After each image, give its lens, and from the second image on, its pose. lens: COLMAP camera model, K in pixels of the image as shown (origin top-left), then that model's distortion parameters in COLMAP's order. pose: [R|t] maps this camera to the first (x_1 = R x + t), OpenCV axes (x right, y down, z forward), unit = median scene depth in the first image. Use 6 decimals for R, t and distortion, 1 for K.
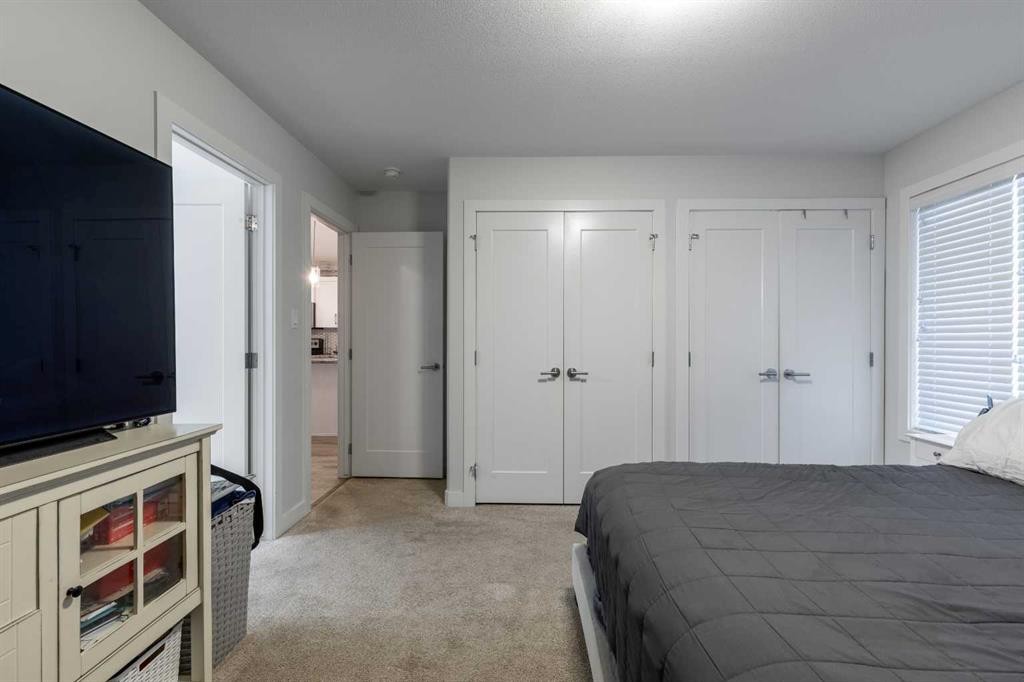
lens RADIAL K [[465.7, 0, 511.0], [0, 465.7, 340.9], [0, 0, 1]] dist [0.003778, -0.000551]
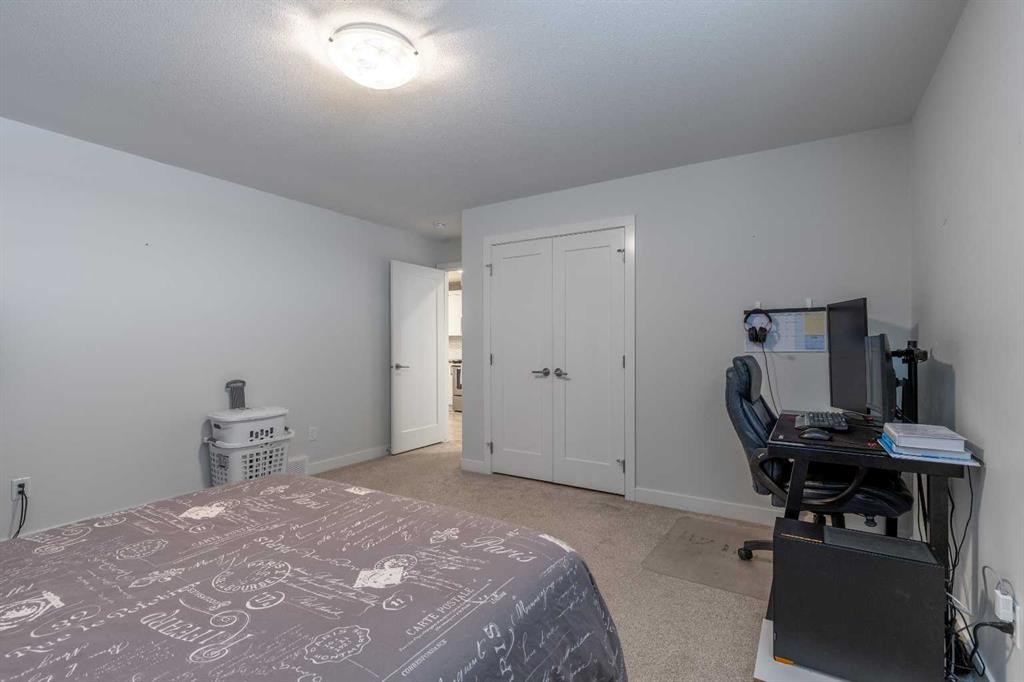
lens RADIAL K [[465.7, 0, 513.2], [0, 465.7, 340.0], [0, 0, 1]] dist [0.003778, -0.000551]
pose [[0.852082, -0.006980, -0.523362, 0.652276], [0.001928, 0.999946, -0.010197, -0.001514], [0.523405, 0.007680, 0.852050, -0.065588]]
